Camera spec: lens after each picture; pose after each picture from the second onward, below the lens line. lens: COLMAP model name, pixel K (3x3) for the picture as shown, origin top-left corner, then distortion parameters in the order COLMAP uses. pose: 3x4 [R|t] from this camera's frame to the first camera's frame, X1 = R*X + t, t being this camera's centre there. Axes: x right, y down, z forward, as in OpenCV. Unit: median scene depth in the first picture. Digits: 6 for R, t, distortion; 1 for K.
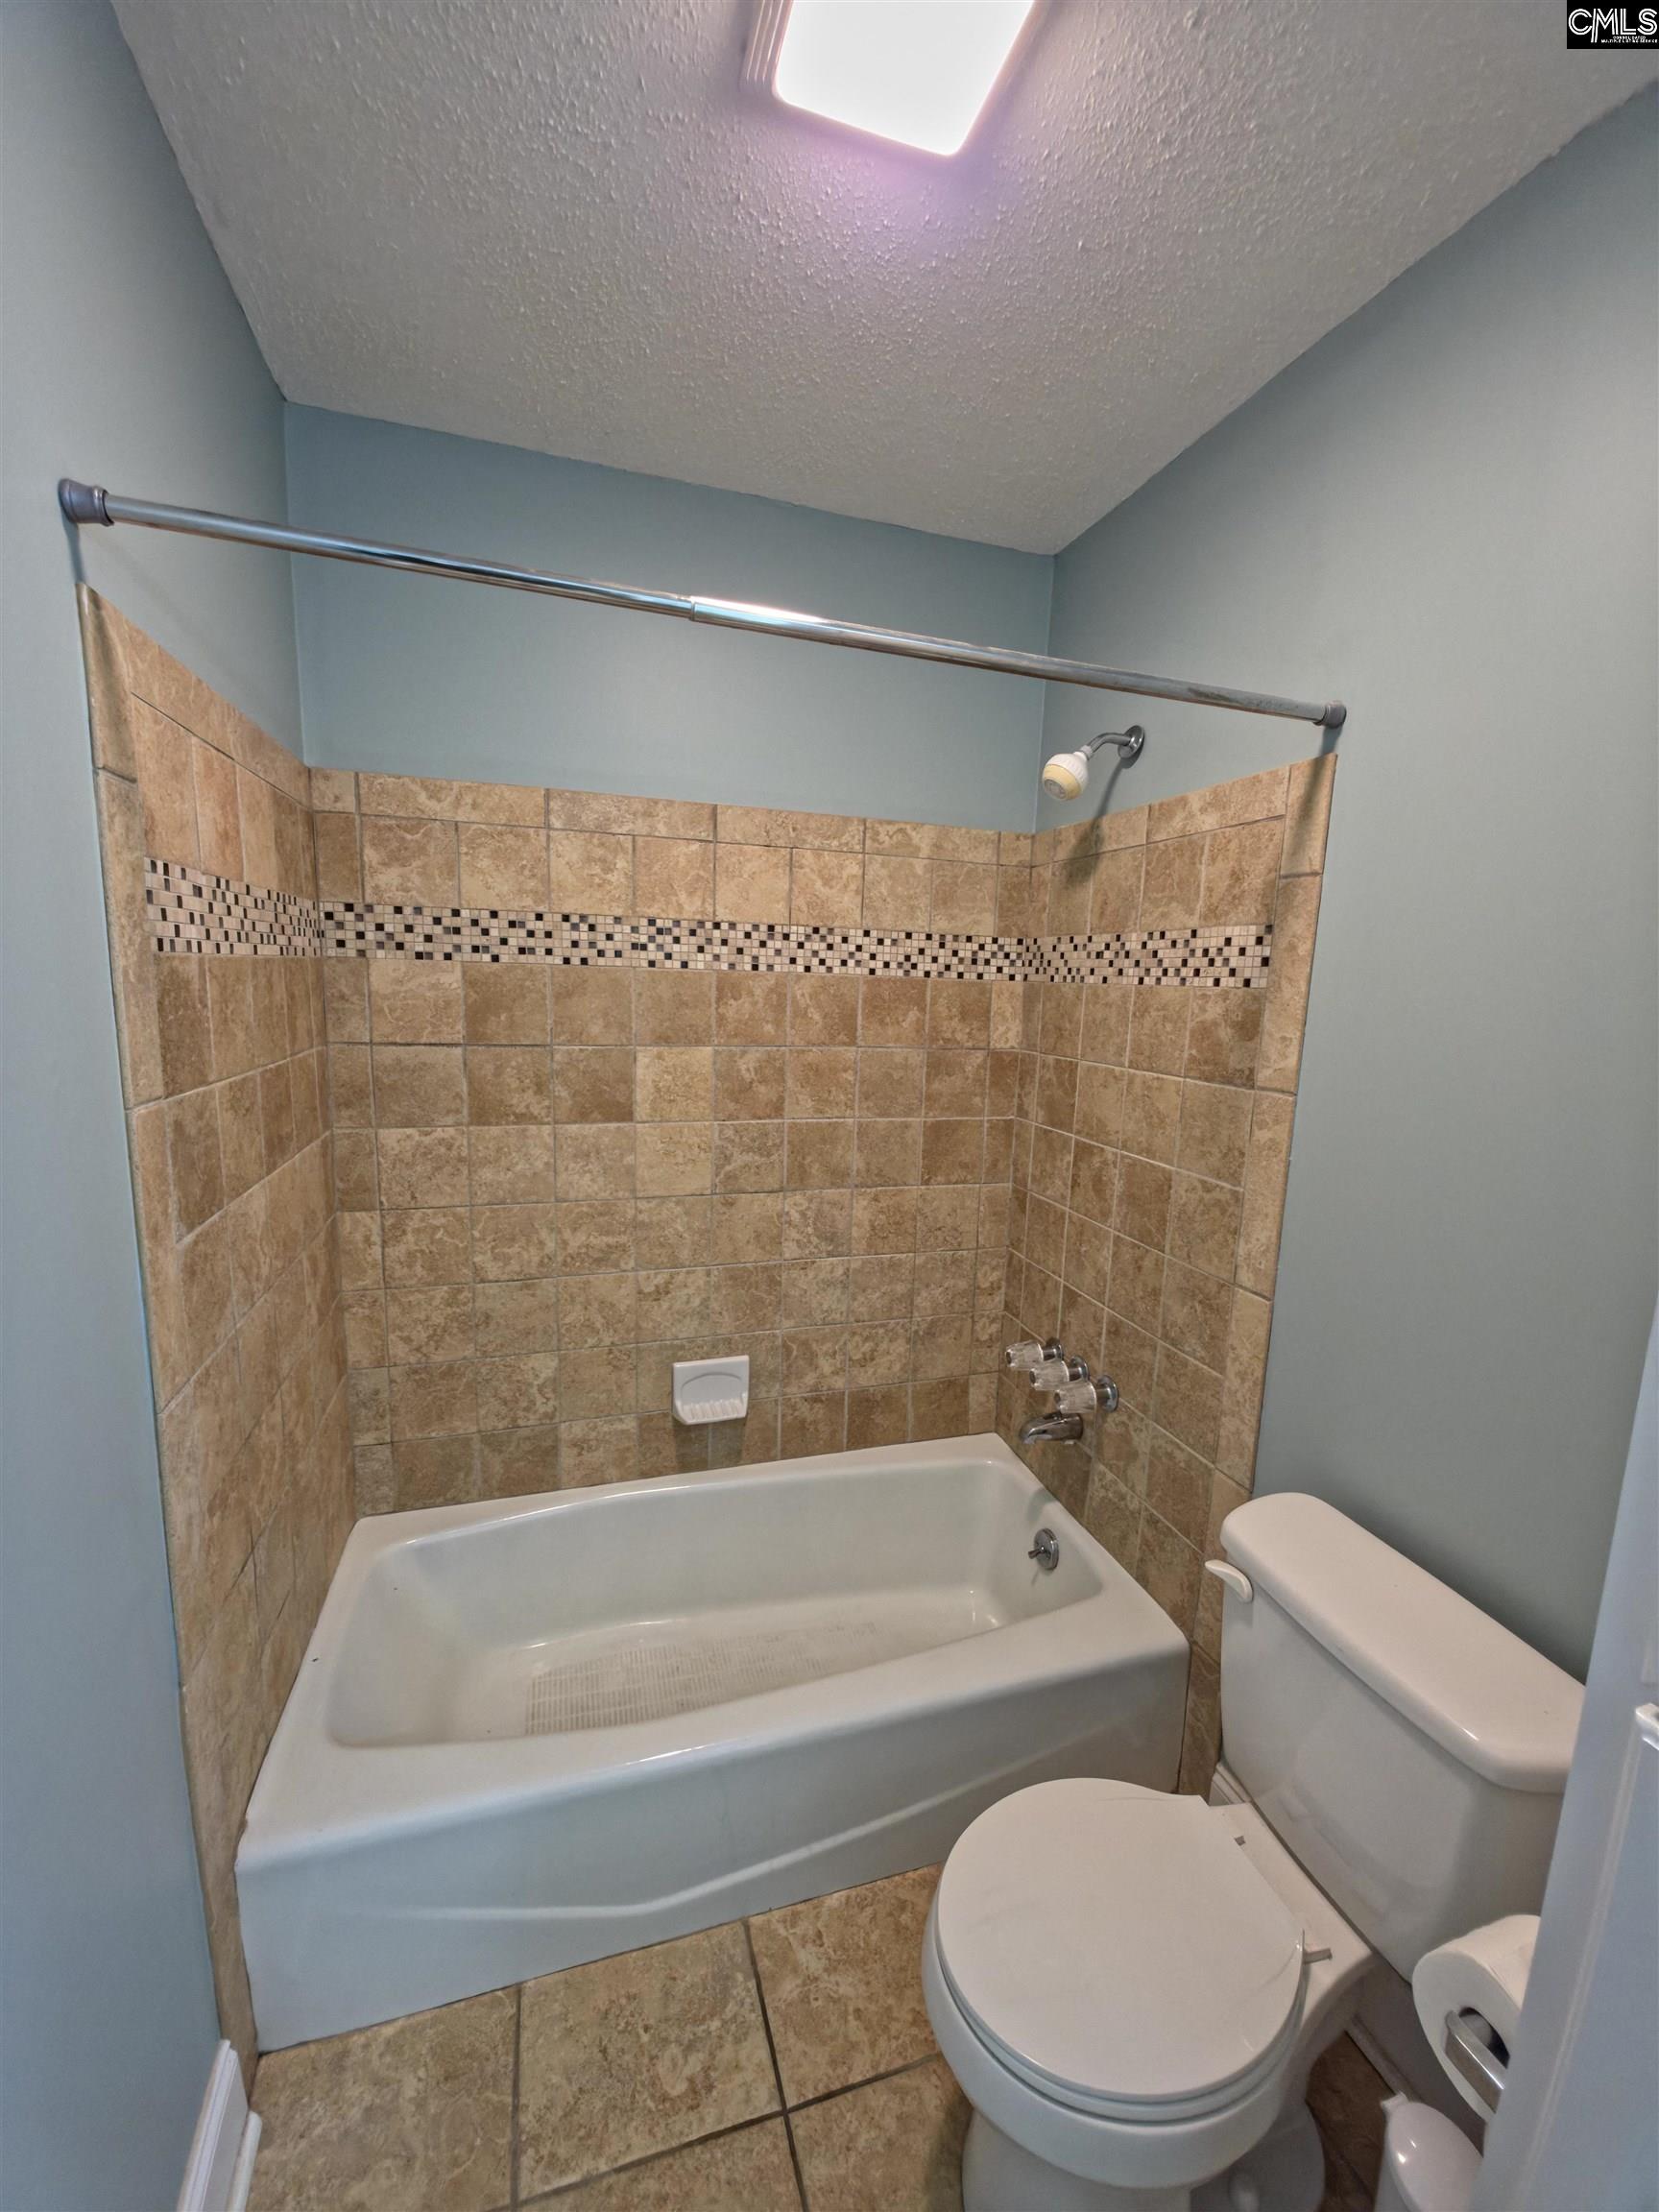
lens RADIAL K [[882.4, 0, 838.1], [0, 882.4, 1113.2], [0, 0, 1]] dist [0.013414, -0.008861]
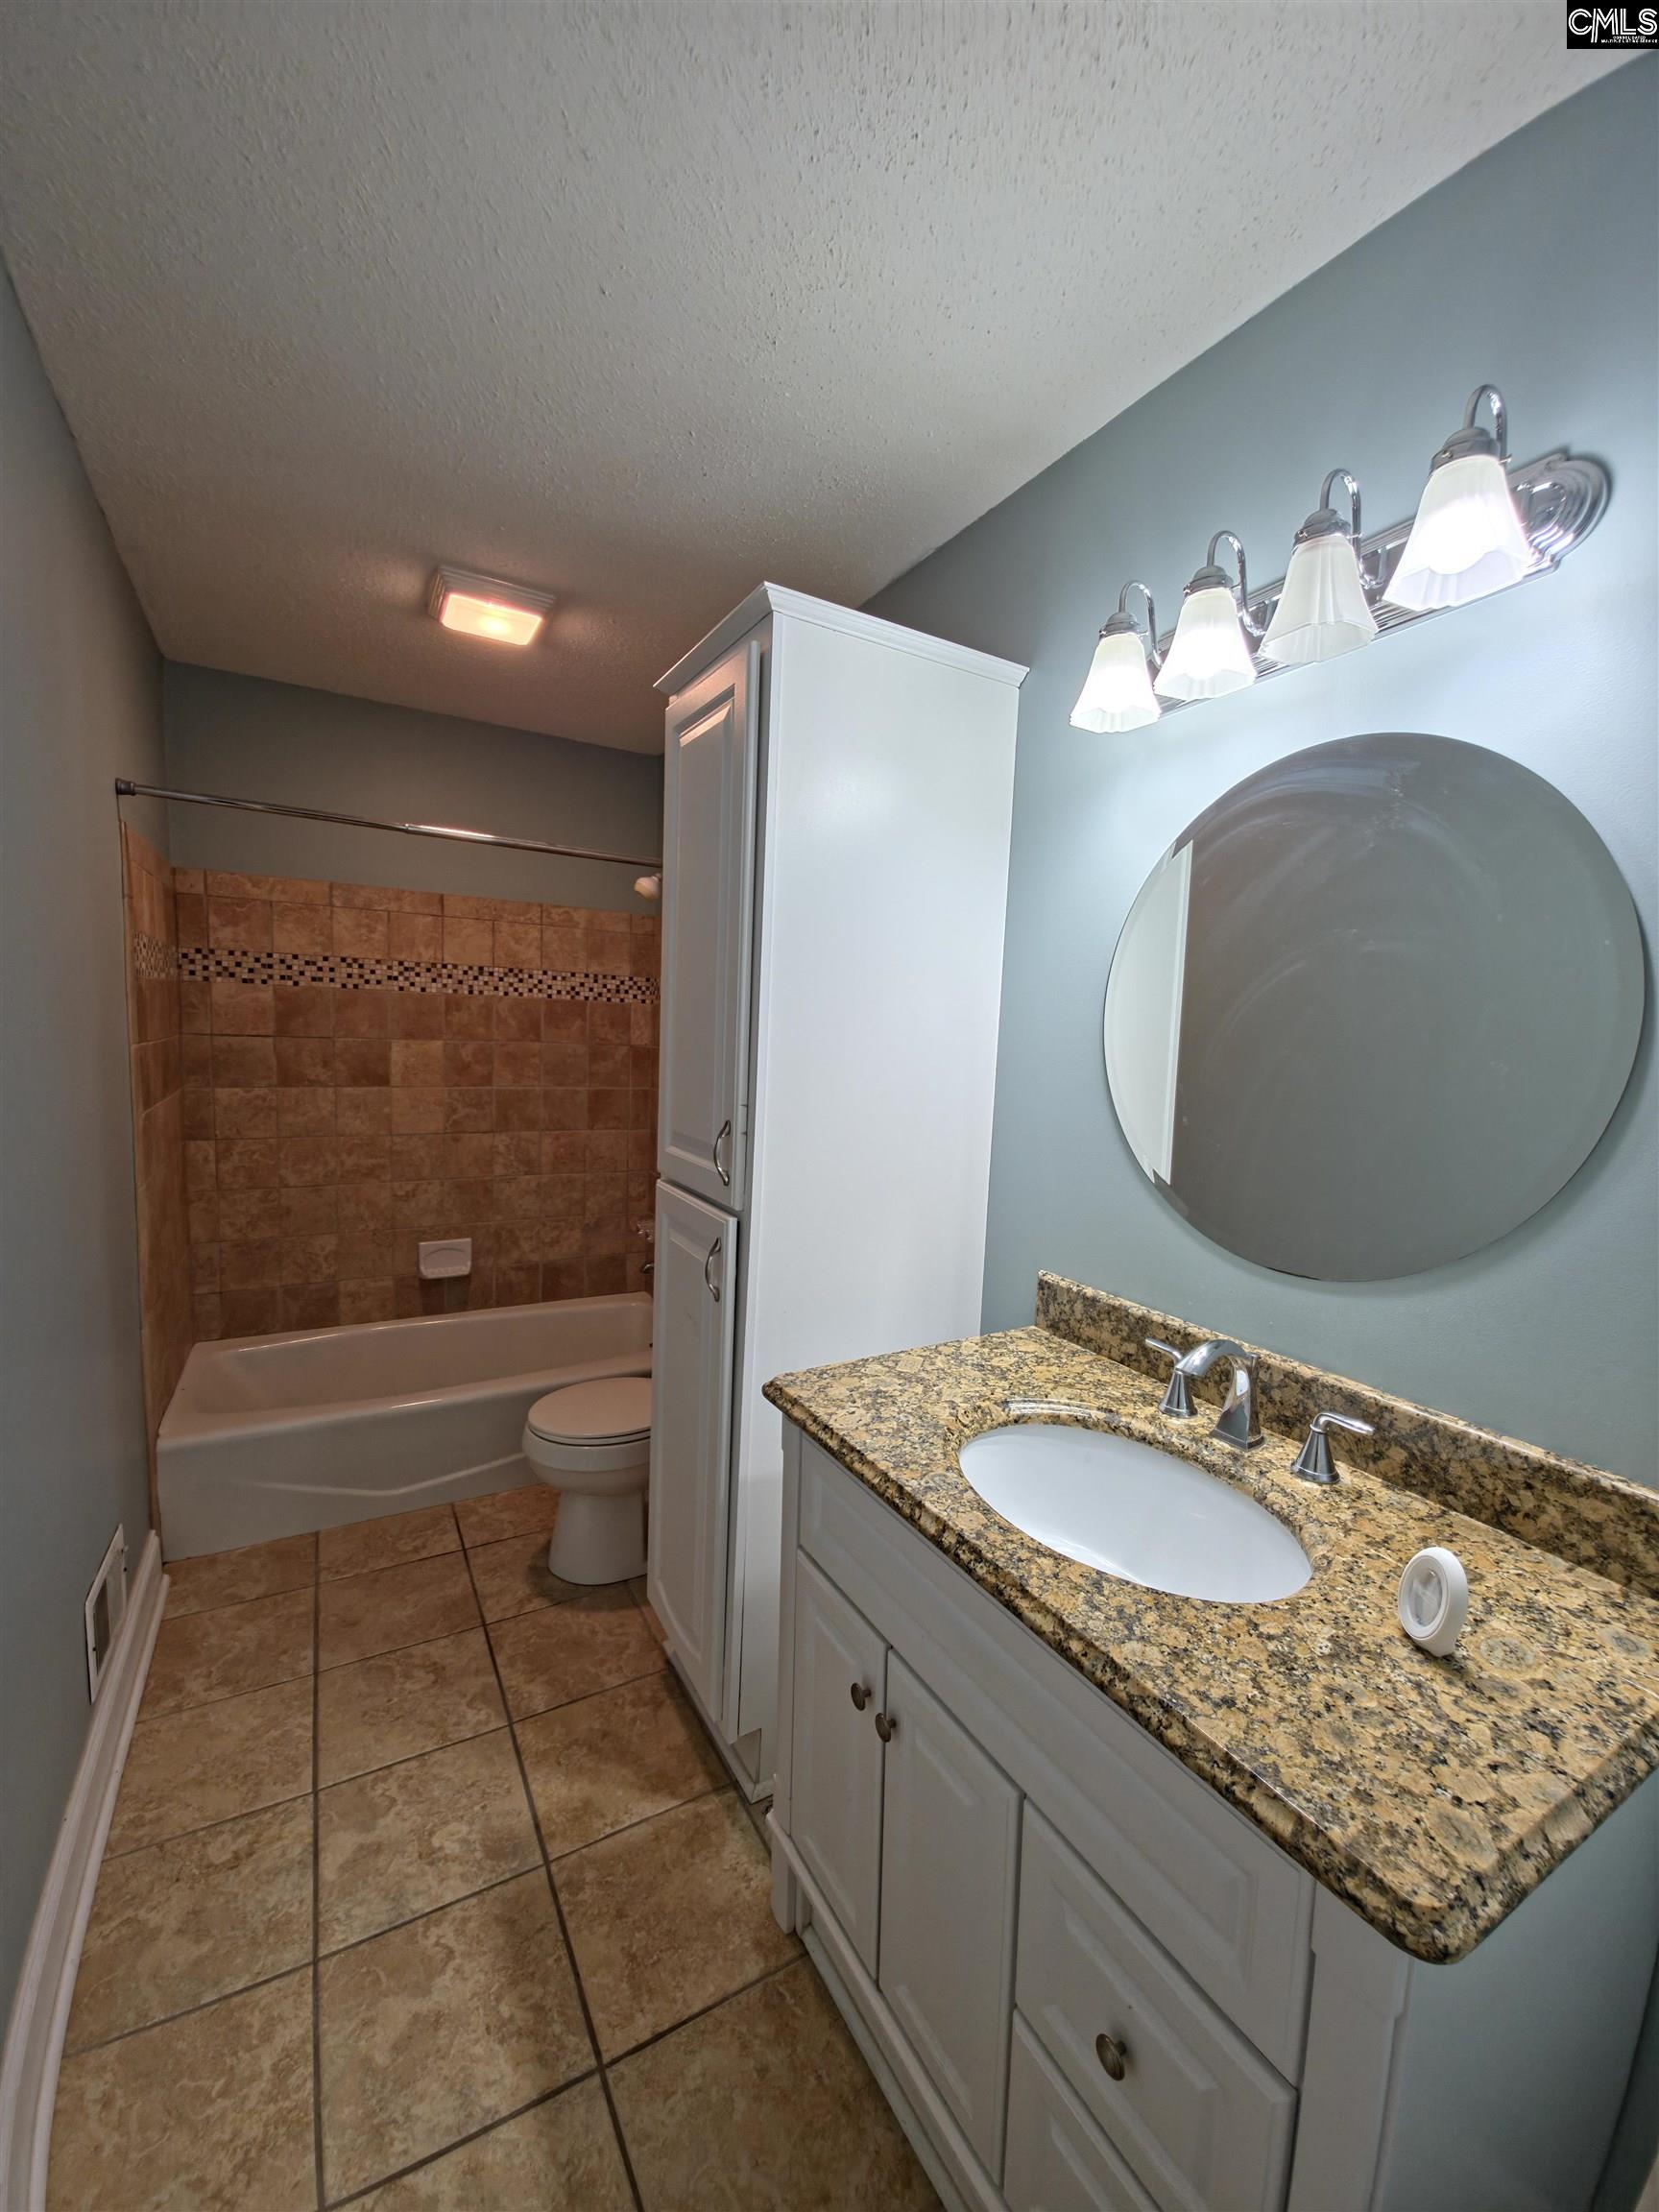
lens RADIAL K [[882.4, 0, 838.1], [0, 882.4, 1113.2], [0, 0, 1]] dist [0.013414, -0.008861]
pose [[0.976442, -0.014800, 0.215272, 0.216876], [0.024499, 0.998798, -0.042457, 0.146484], [-0.214385, 0.046731, 0.975631, -0.740797]]
